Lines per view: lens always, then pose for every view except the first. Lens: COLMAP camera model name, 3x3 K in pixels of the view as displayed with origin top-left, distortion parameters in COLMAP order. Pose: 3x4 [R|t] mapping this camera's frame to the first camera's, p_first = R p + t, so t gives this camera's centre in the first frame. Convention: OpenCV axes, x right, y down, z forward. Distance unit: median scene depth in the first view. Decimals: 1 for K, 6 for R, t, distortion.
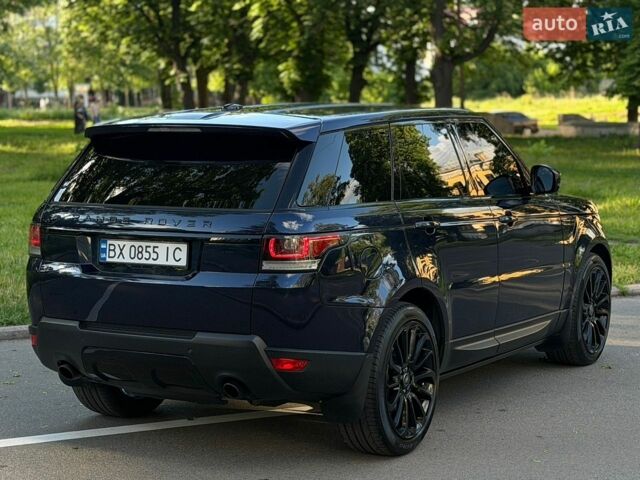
lens RADIAL K [[1435.3, 0, 320.0], [0, 1435.3, 240.0], [0, 0, 1]] dist [0.129077, 0.319226]
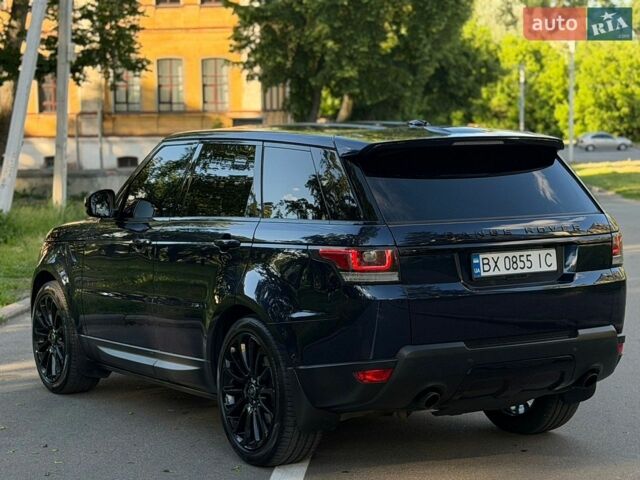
lens RADIAL K [[1435.3, 0, 320.0], [0, 1435.3, 240.0], [0, 0, 1]] dist [0.129077, 0.319226]
pose [[0.510845, -0.074392, 0.856448, -0.986283], [0.088327, 0.995518, 0.033787, -0.049691], [-0.855123, 0.058388, 0.515126, 0.553895]]
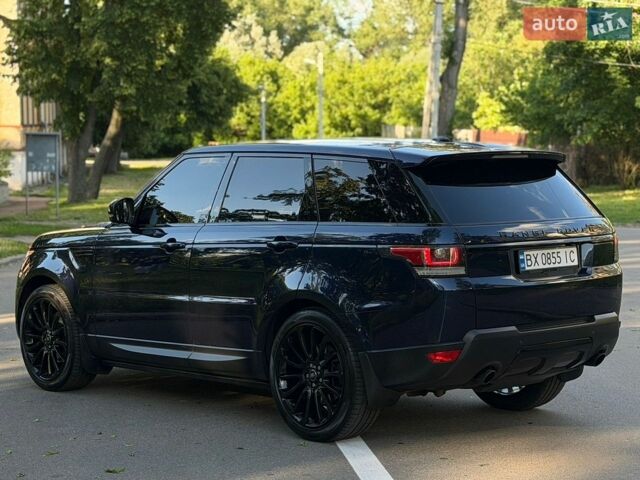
lens RADIAL K [[1435.3, 0, 320.0], [0, 1435.3, 240.0], [0, 0, 1]] dist [0.129077, 0.319226]
pose [[0.332462, -0.065819, 0.940817, -1.211787], [0.087256, 0.995430, 0.038805, -0.064170], [-0.939071, 0.069191, 0.336686, 0.722833]]
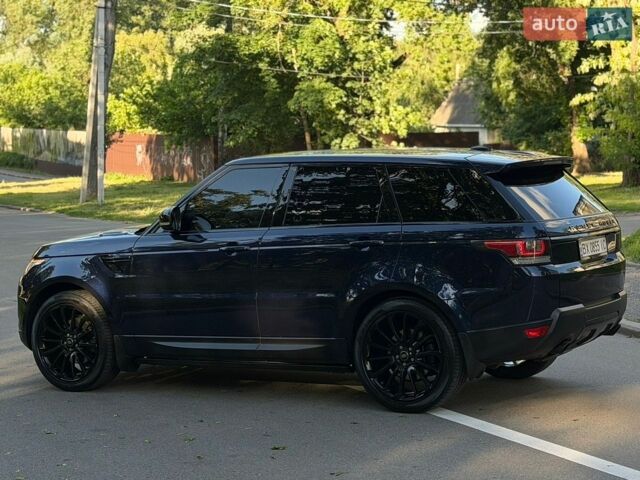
lens RADIAL K [[1435.3, 0, 320.0], [0, 1435.3, 240.0], [0, 0, 1]] dist [0.129077, 0.319226]
pose [[0.055885, -0.072575, 0.995796, -1.445701], [0.108713, 0.991867, 0.066187, -0.112794], [-0.992501, 0.104557, 0.063321, 1.095923]]
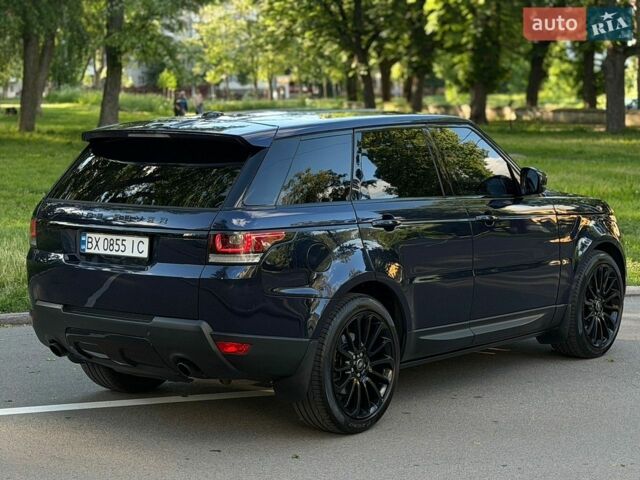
lens RADIAL K [[1435.3, 0, 320.0], [0, 1435.3, 240.0], [0, 0, 1]] dist [0.129077, 0.319226]
pose [[0.989440, 0.014735, -0.144191, 0.184158], [-0.013720, 0.999874, 0.008027, -0.005863], [0.144291, -0.005964, 0.989517, -0.082188]]
